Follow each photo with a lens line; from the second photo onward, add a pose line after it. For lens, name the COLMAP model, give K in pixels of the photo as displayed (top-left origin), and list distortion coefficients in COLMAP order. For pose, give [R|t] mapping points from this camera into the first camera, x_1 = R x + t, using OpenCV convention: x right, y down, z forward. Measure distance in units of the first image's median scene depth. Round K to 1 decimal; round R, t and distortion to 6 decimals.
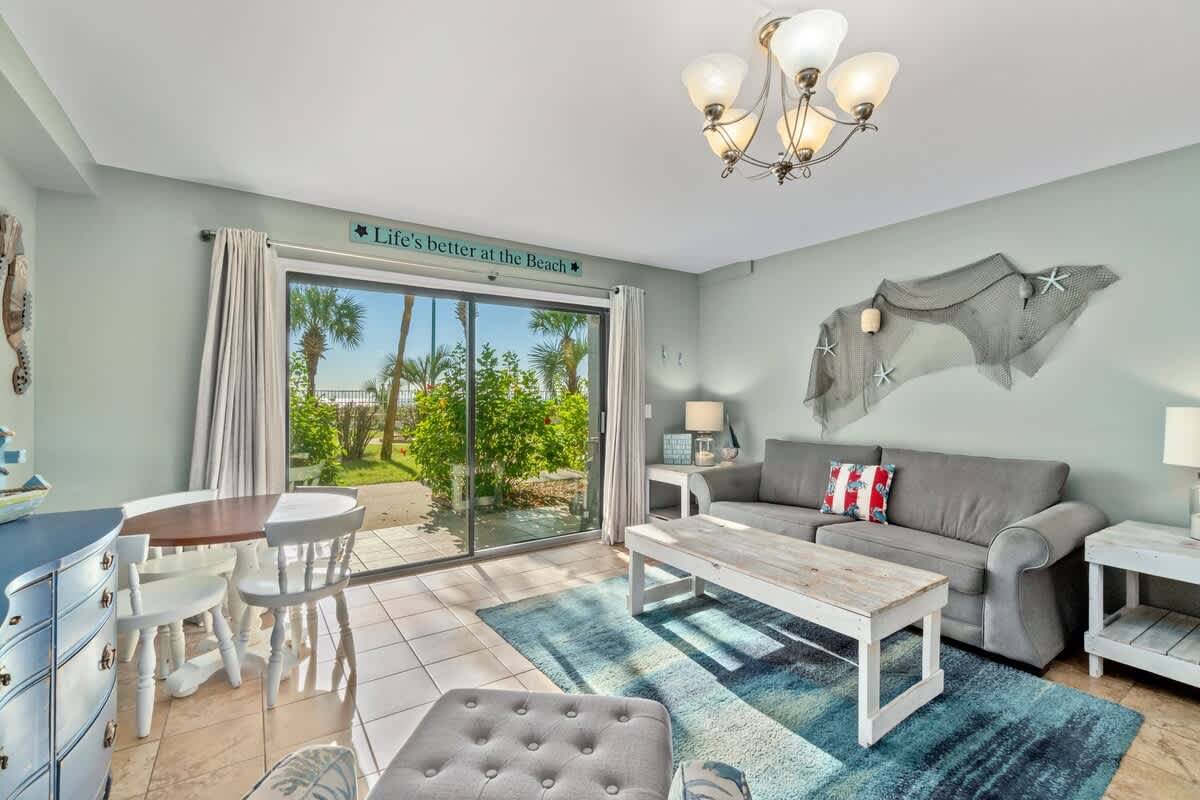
lens RADIAL K [[520.7, 0, 600.6], [0, 520.7, 394.8], [0, 0, 1]] dist [-0.001626, -0.000185]
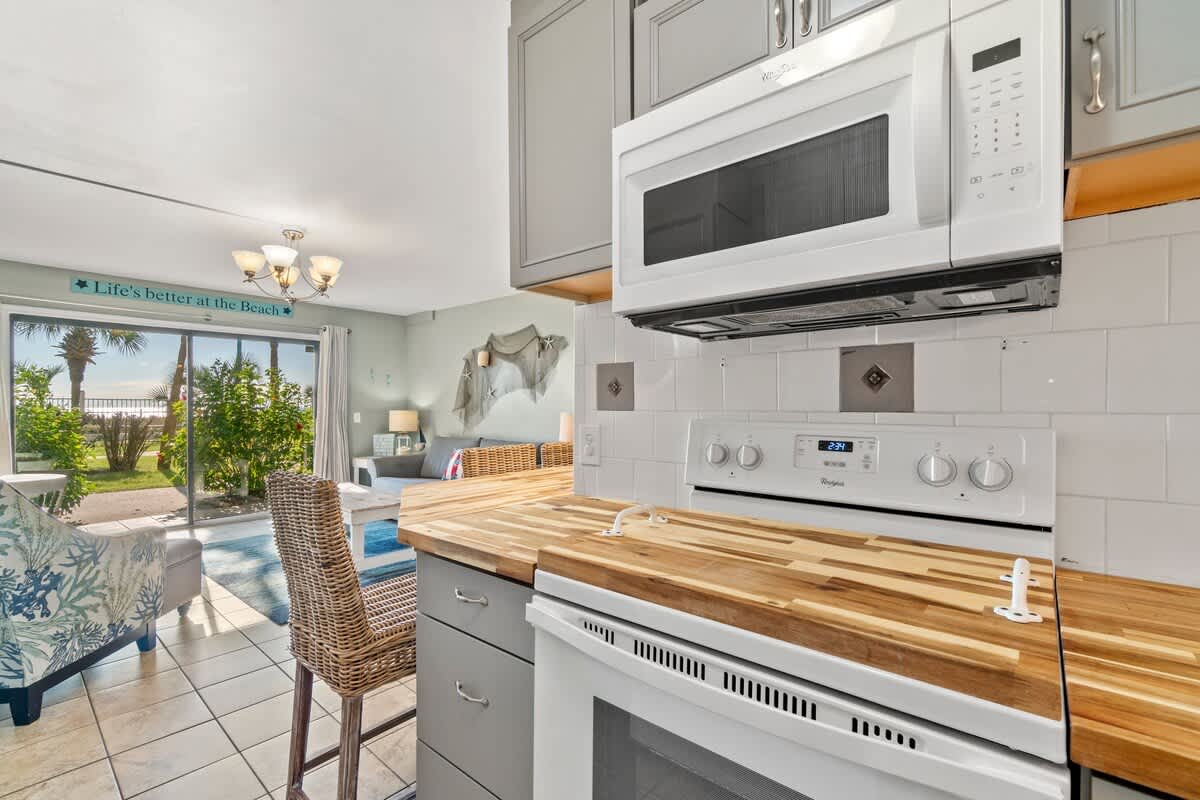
lens RADIAL K [[517.6, 0, 600.6], [0, 517.6, 408.4], [0, 0, 1]] dist [0.000533, 0.000184]
pose [[0.963448, 0.000256, 0.267895, 0.370721], [-0.002441, 0.999966, 0.007824, -0.004352], [-0.267884, -0.008192, 0.963416, -0.512052]]
